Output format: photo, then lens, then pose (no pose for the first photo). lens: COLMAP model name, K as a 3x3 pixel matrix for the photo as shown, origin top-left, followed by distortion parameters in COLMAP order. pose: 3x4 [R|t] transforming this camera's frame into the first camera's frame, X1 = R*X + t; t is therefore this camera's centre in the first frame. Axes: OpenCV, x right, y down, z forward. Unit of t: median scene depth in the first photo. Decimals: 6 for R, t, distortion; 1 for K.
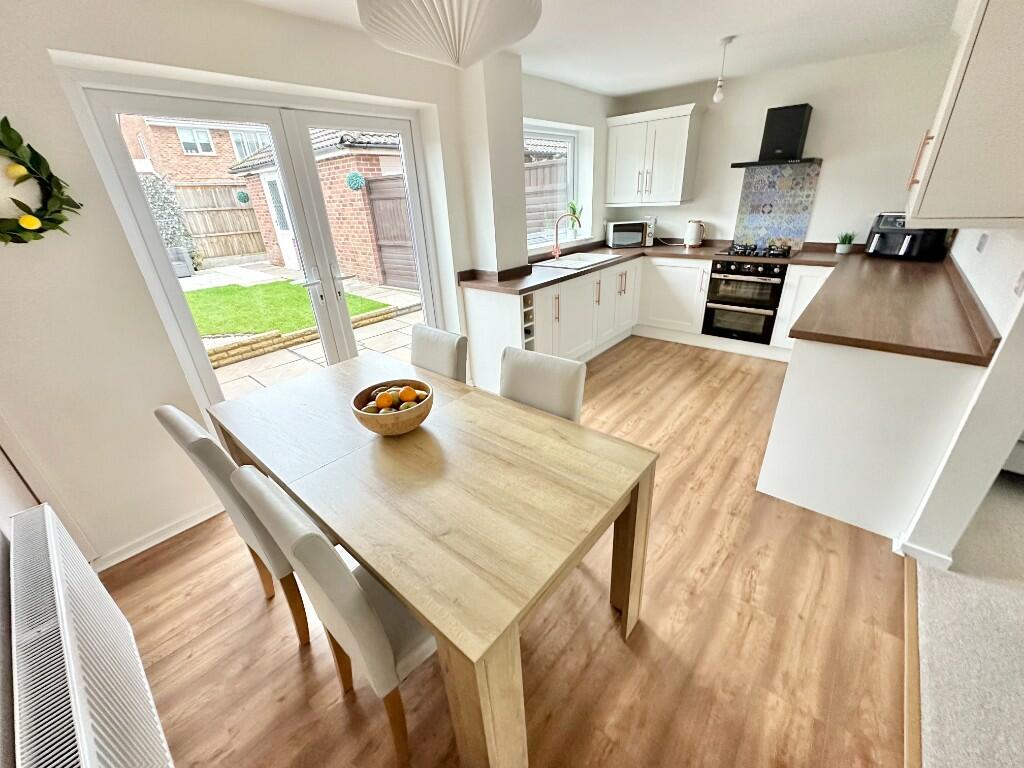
lens RADIAL K [[408.1, 0, 515.0], [0, 408.1, 383.6], [0, 0, 1]] dist [-0.003896, -0.000607]
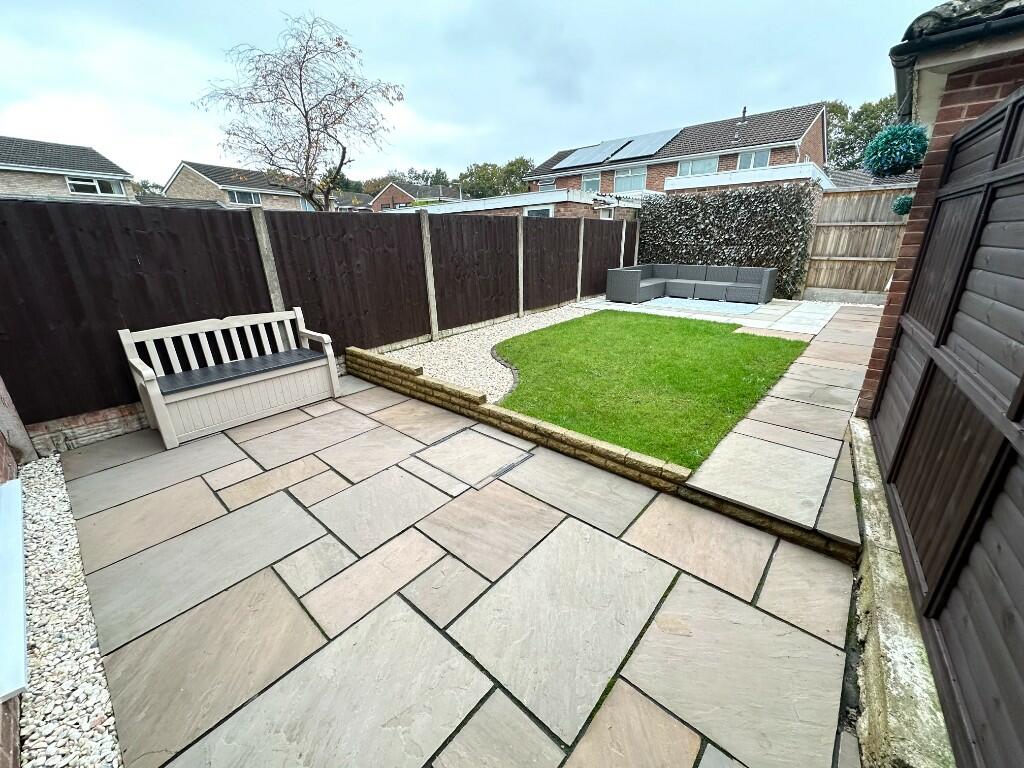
lens RADIAL K [[408.1, 0, 516.8], [0, 408.1, 384.0], [0, 0, 1]] dist [-0.003896, -0.000607]
pose [[-0.004381, 0.380929, -0.924594, 0.063789], [-0.410262, 0.842521, 0.349059, -0.662805], [0.911957, 0.380855, 0.152590, 1.534402]]
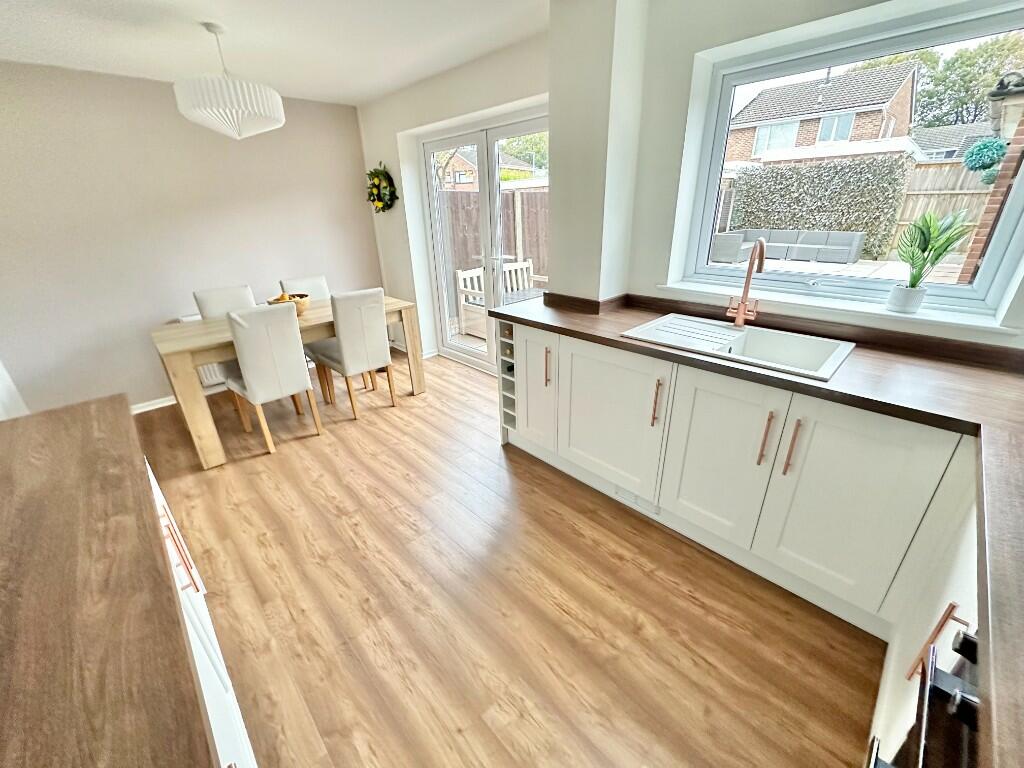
lens RADIAL K [[408.1, 0, 511.7], [0, 408.1, 385.4], [0, 0, 1]] dist [-0.003896, -0.000607]
pose [[-0.096598, 0.446422, -0.889593, 0.766726], [-0.395076, 0.803151, 0.445942, -0.463952], [0.913556, 0.394534, 0.098788, 0.947805]]
